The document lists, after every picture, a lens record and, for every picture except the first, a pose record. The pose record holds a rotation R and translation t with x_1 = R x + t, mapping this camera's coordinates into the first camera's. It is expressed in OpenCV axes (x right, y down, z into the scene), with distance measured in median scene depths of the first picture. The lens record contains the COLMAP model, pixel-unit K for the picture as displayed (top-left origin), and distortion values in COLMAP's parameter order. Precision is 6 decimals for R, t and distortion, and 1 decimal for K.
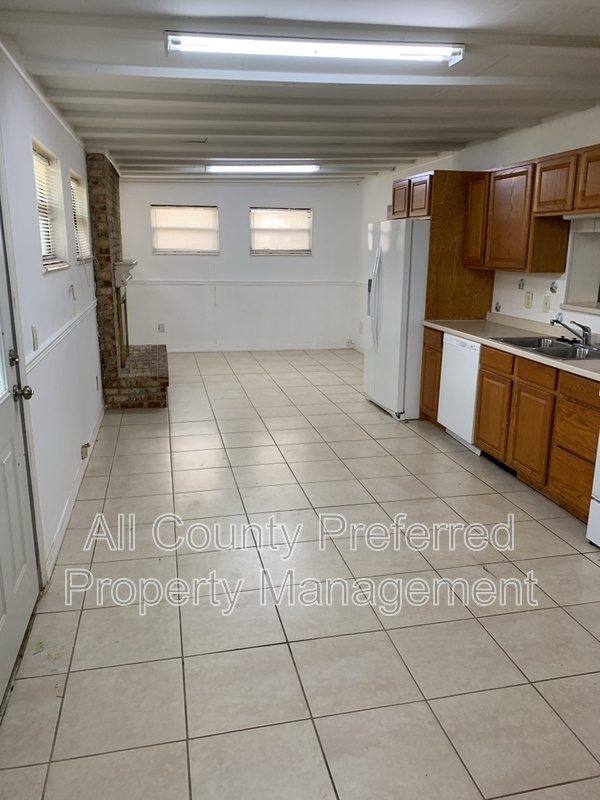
lens RADIAL K [[614.9, 0, 300.0], [0, 614.9, 400.0], [0, 0, 1]] dist [0.017266, -0.001687]
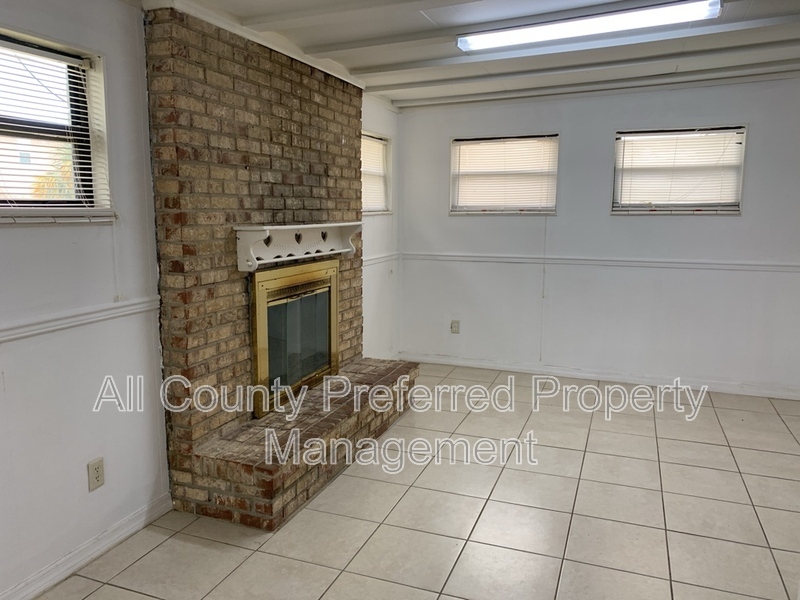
lens RADIAL K [[614.9, 0, 395.2], [0, 614.9, 298.1], [0, 0, 1]] dist [0.017266, -0.001687]
pose [[0.835903, 0.066246, -0.544865, 0.102882], [-0.123238, 0.989996, -0.068699, -0.143628], [0.534863, 0.124574, 0.835705, 0.646913]]
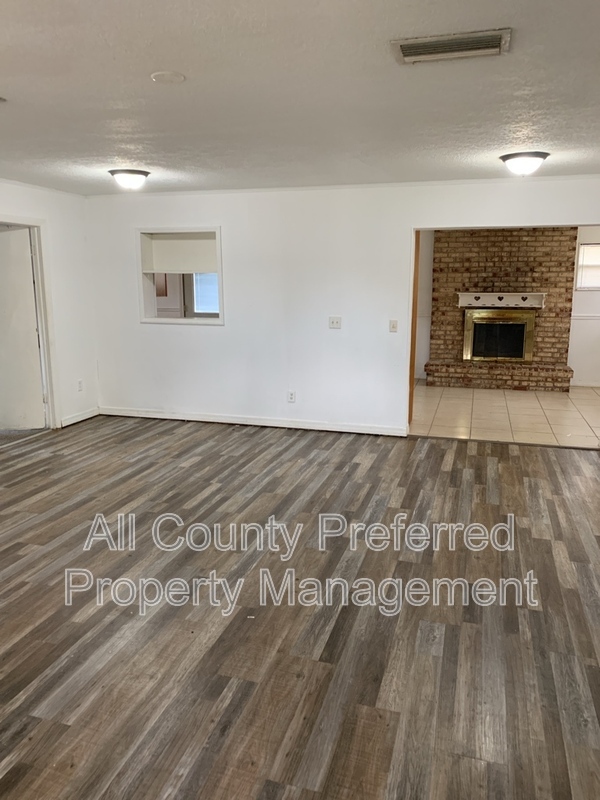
lens RADIAL K [[613.0, 0, 300.0], [0, 613.0, 400.0], [0, 0, 1]] dist [0.013634, 0.004799]
pose [[-0.491097, 0.156969, -0.856846, 1.300224], [-0.214919, 0.931390, 0.293805, -0.345900], [0.844176, 0.328440, -0.423668, 1.433391]]
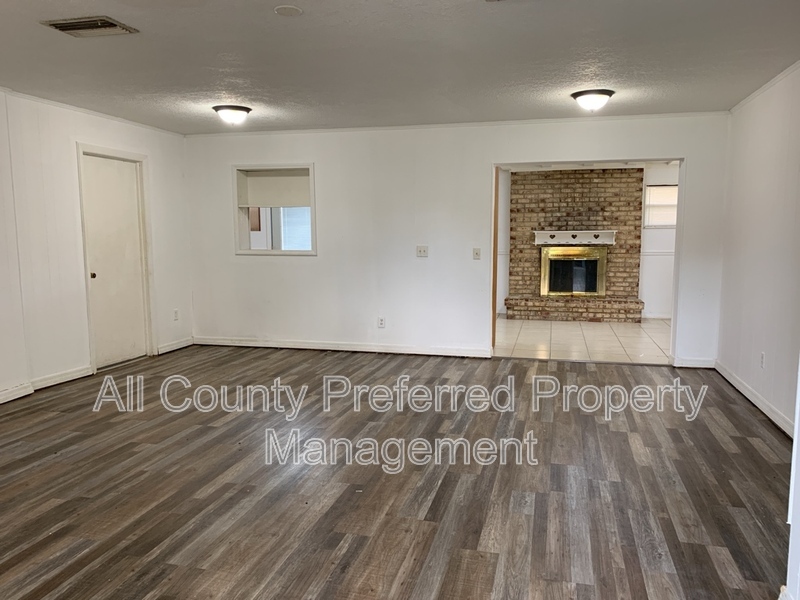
lens RADIAL K [[613.0, 0, 404.0], [0, 613.0, 316.0], [0, 0, 1]] dist [0.013634, 0.004799]
pose [[-0.452741, 0.106295, -0.885284, 1.368194], [-0.217242, 0.949799, 0.225140, -0.306202], [0.864772, 0.294251, -0.406921, 1.456988]]
